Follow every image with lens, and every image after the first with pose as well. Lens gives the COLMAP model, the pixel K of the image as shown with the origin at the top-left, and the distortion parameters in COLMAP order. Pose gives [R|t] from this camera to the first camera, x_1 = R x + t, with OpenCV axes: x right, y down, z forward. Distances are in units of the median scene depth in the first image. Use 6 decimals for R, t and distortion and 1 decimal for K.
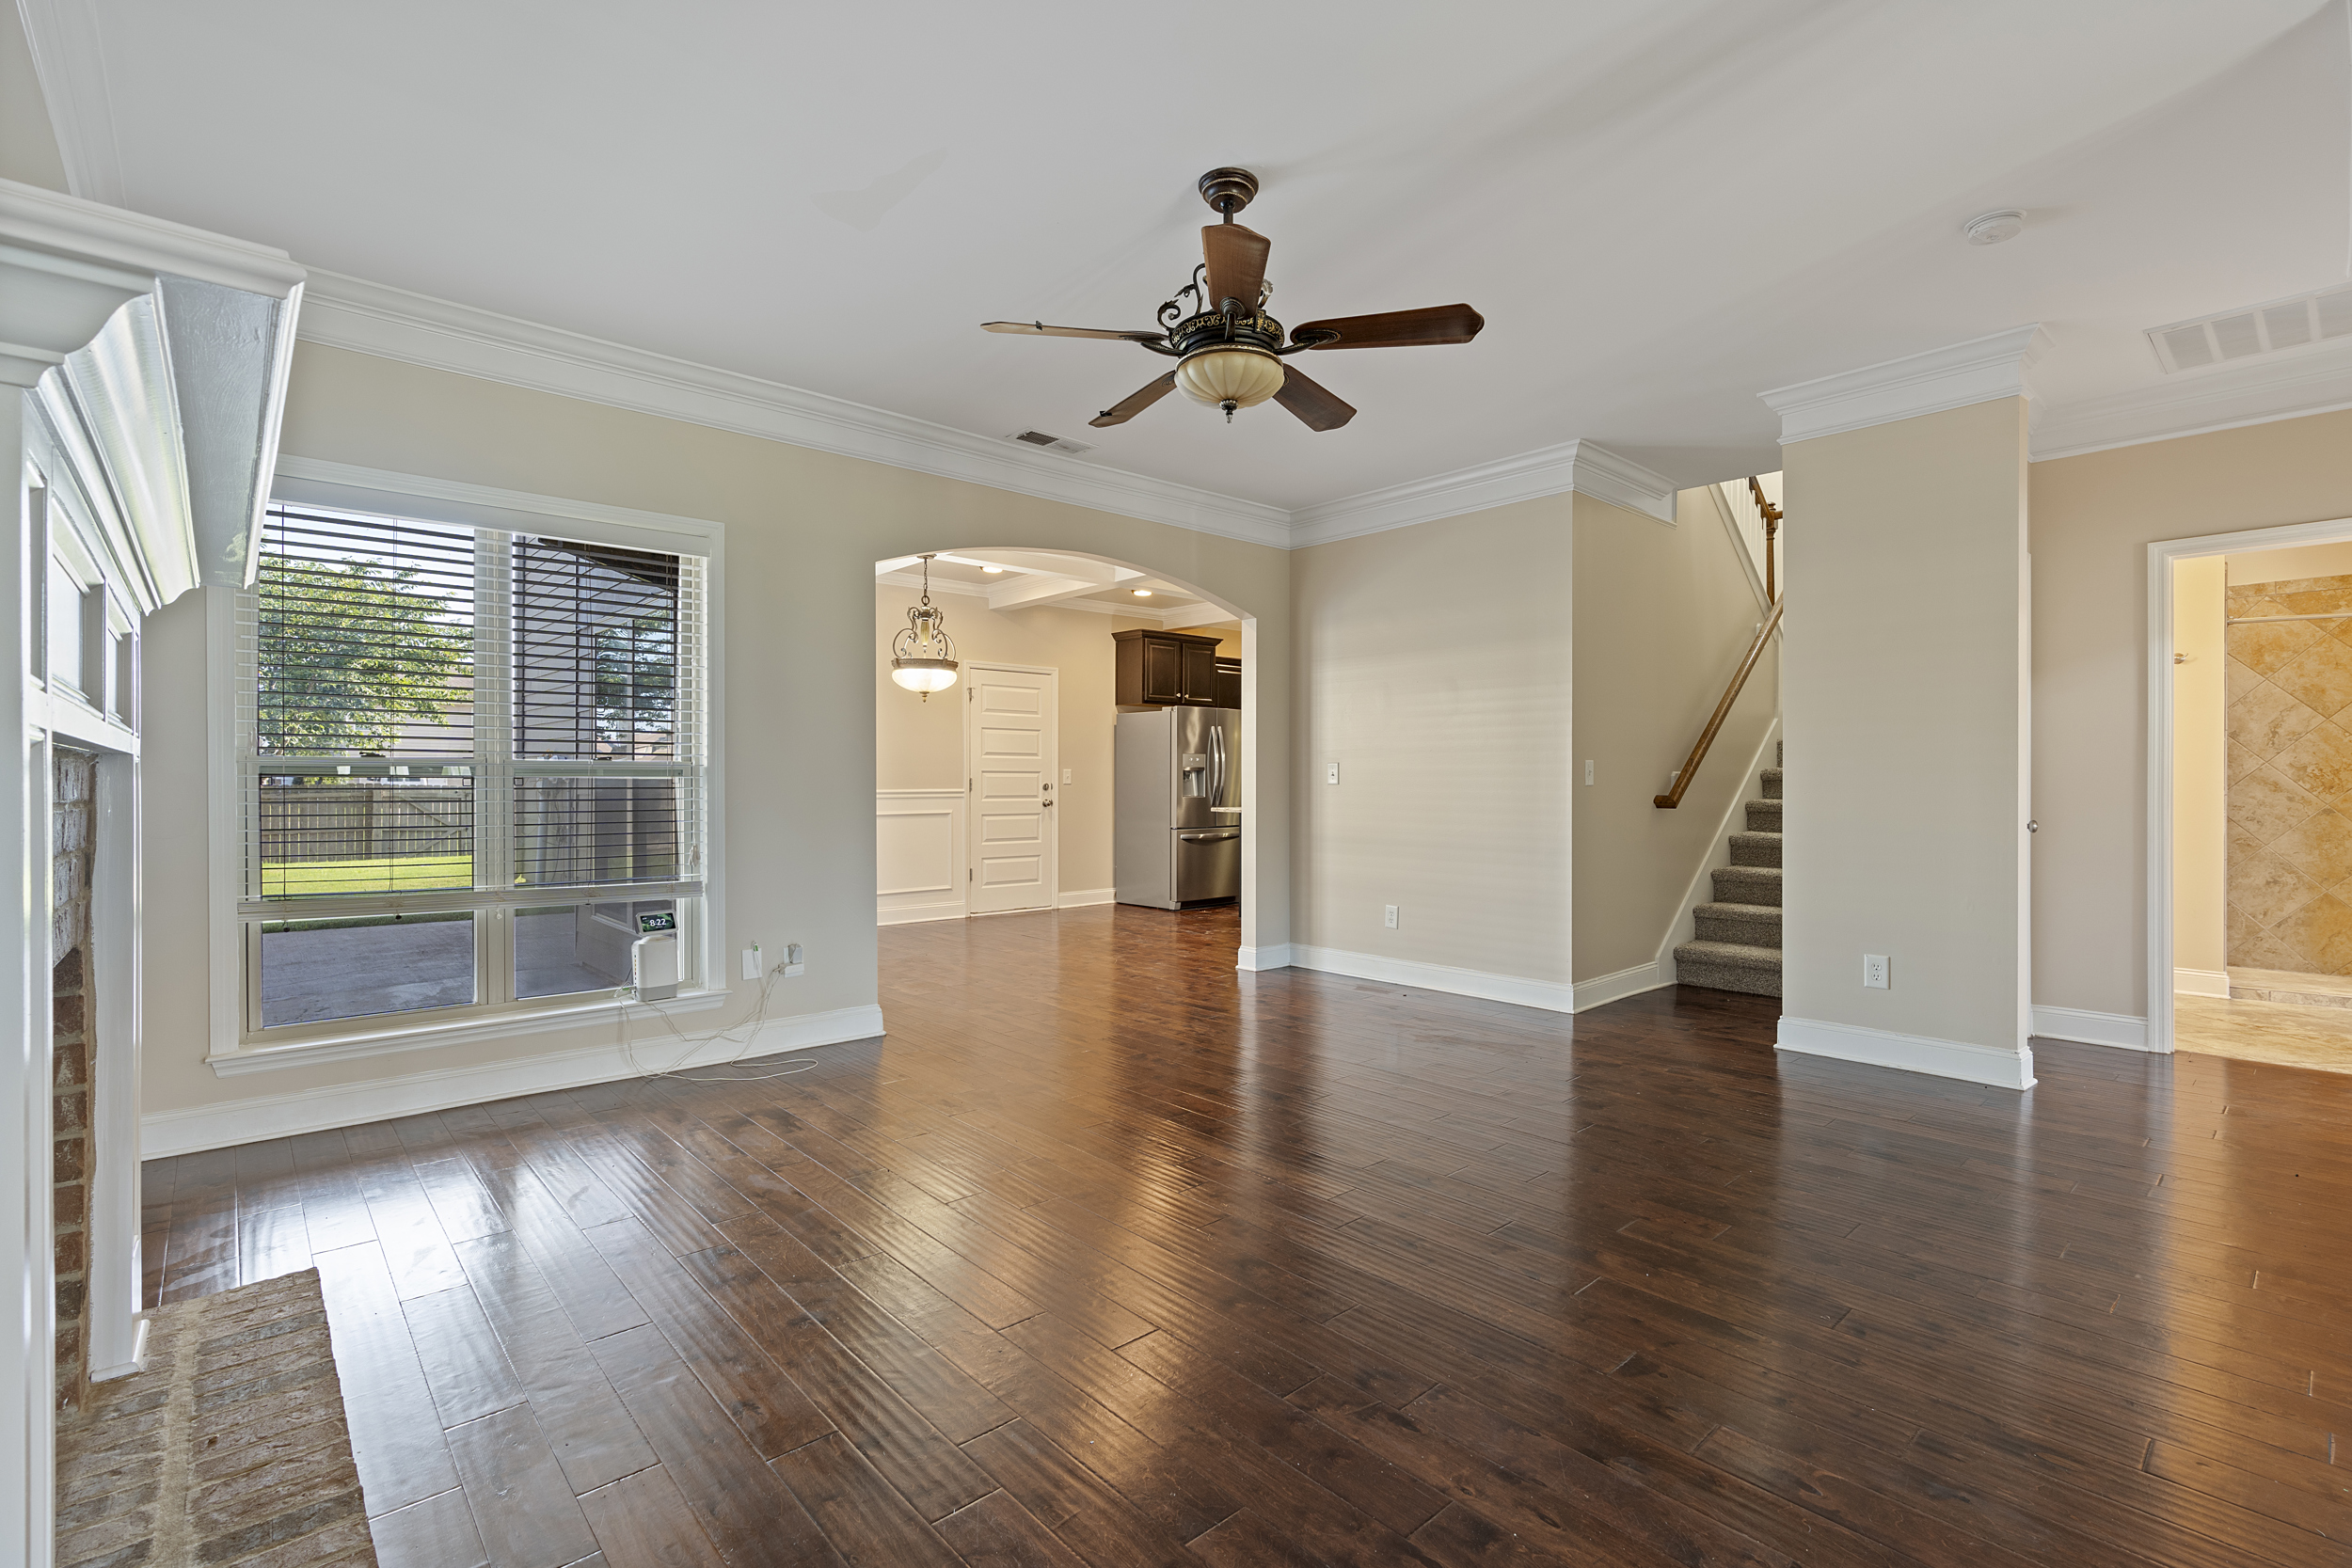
lens RADIAL K [[1066.4, 0, 1171.7], [0, 1066.4, 782.2], [0, 0, 1]] dist [-0.007173, 0.002643]
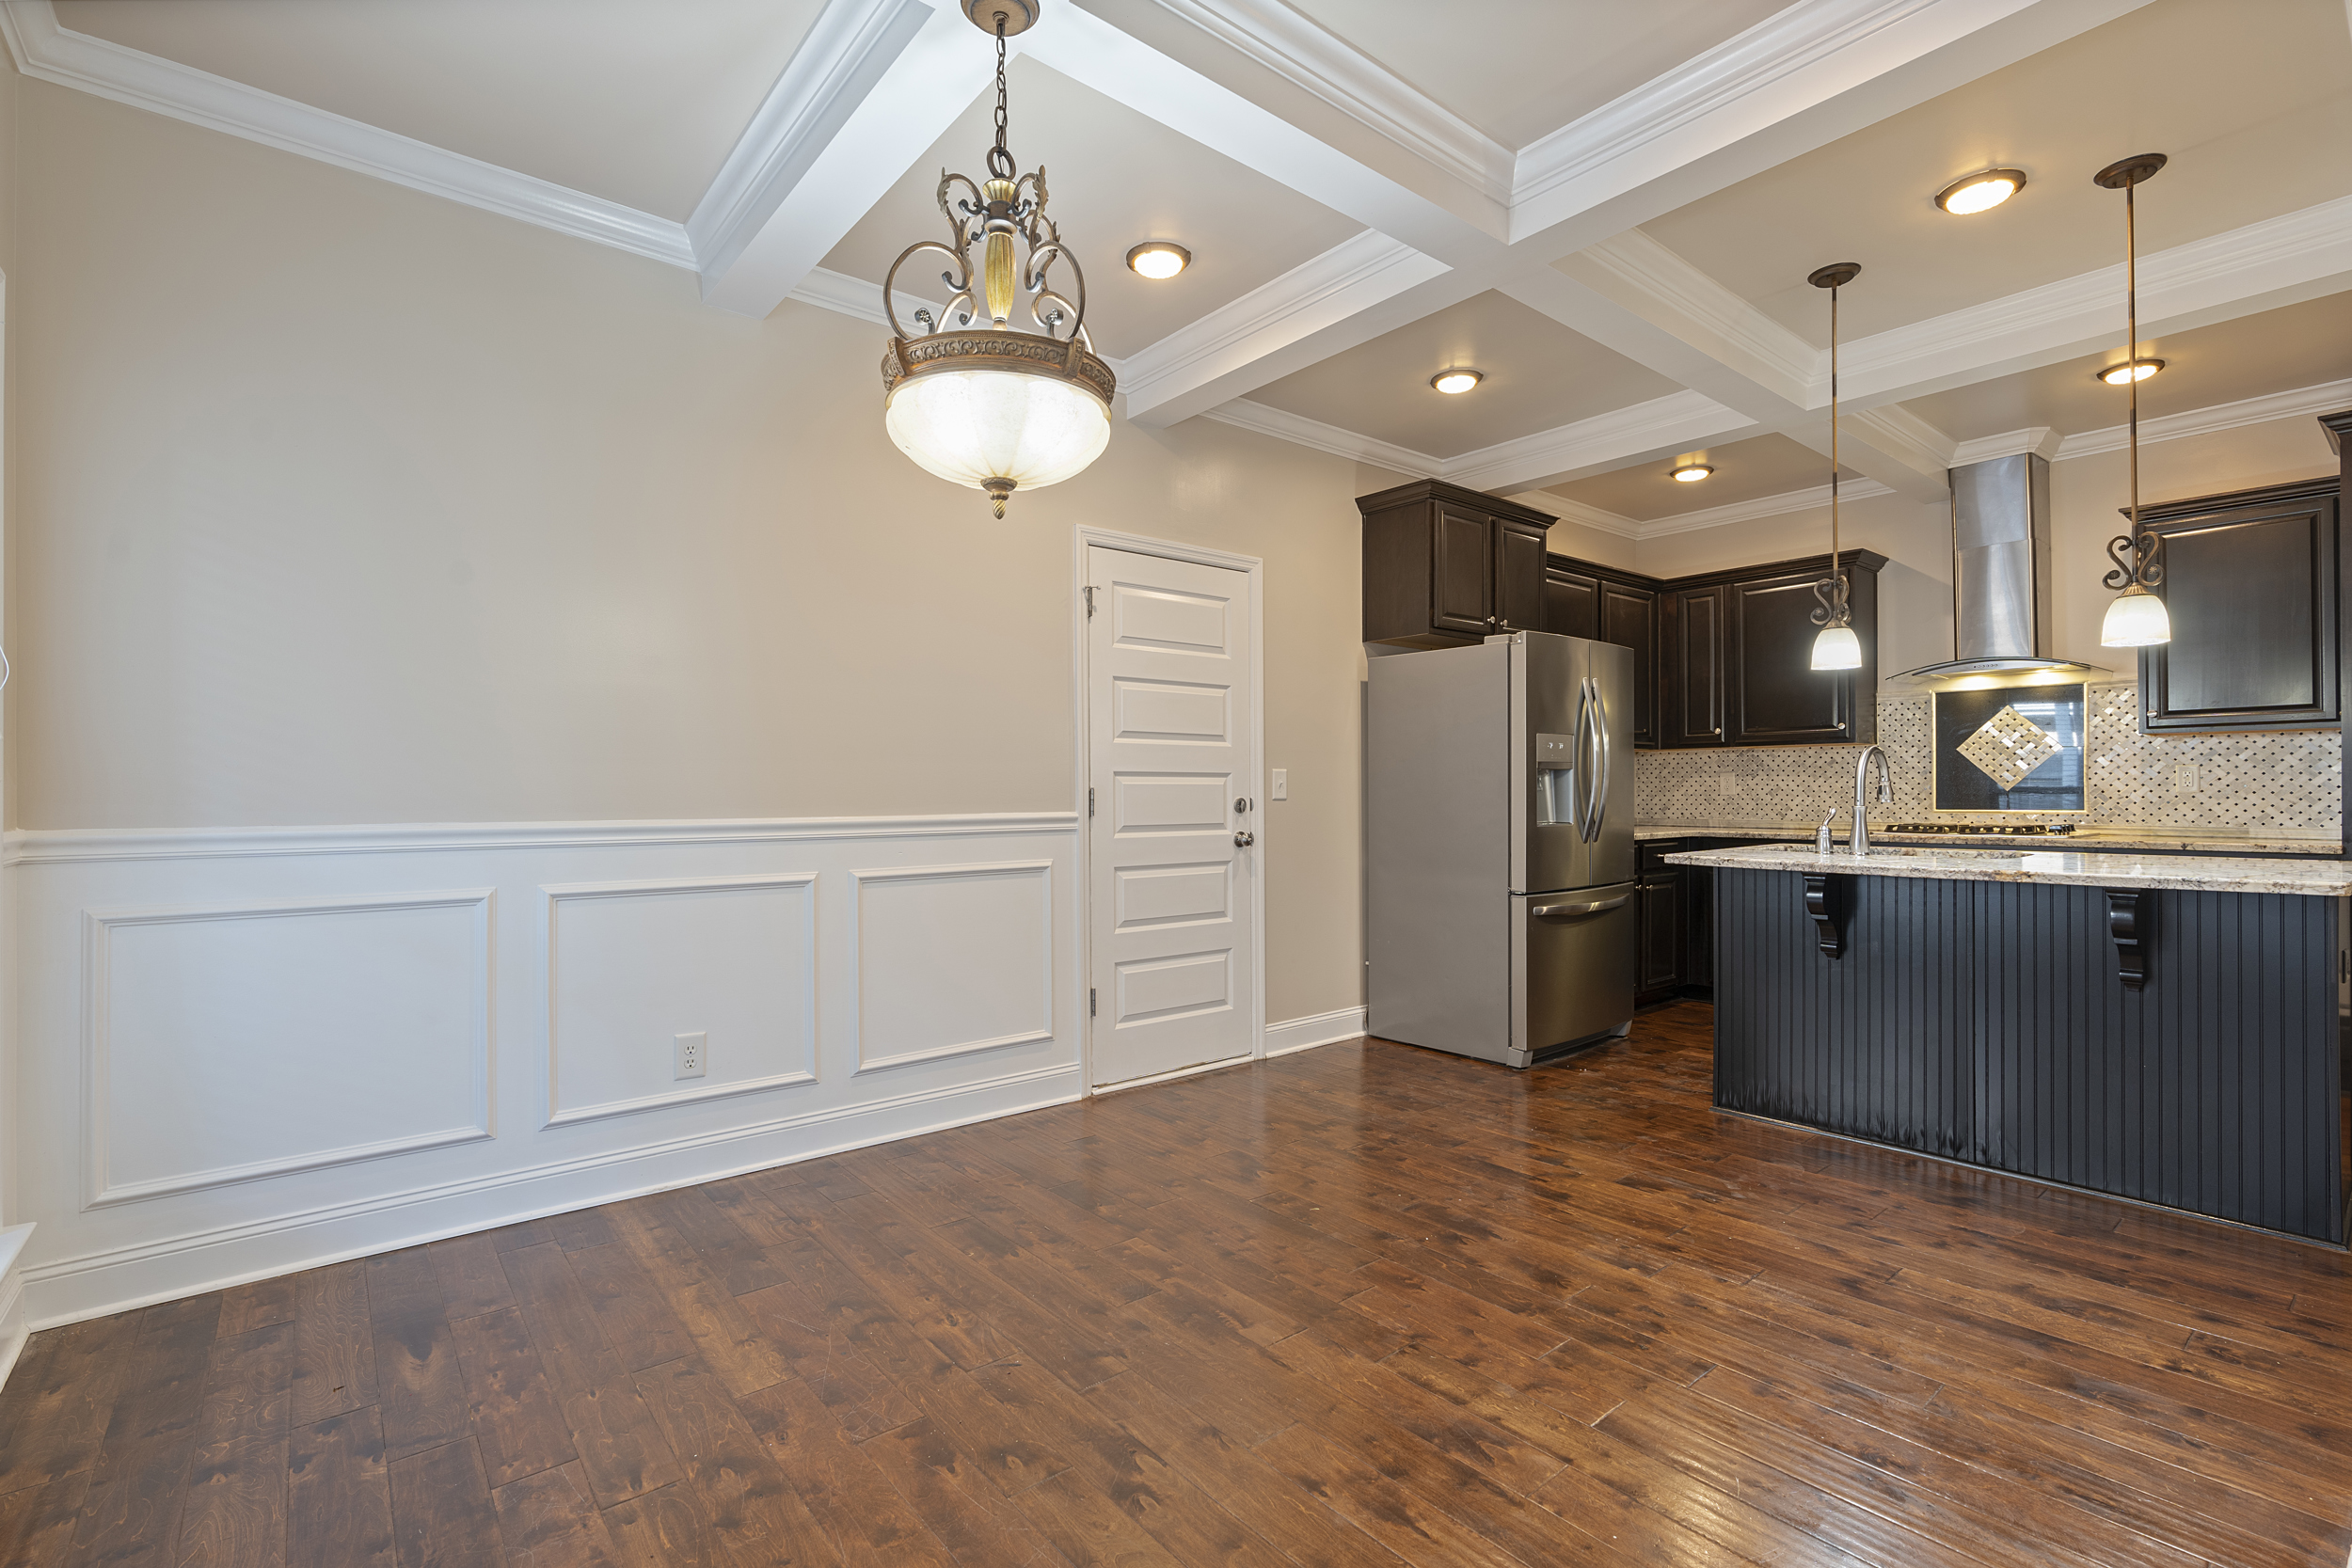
lens RADIAL K [[1066.4, 0, 1176.6], [0, 1066.4, 788.9], [0, 0, 1]] dist [-0.007173, 0.002643]
pose [[0.998958, -0.005040, -0.045350, -0.128233], [0.004694, 0.999959, -0.007741, 0.000339], [0.045388, 0.007520, 0.998941, 0.535620]]
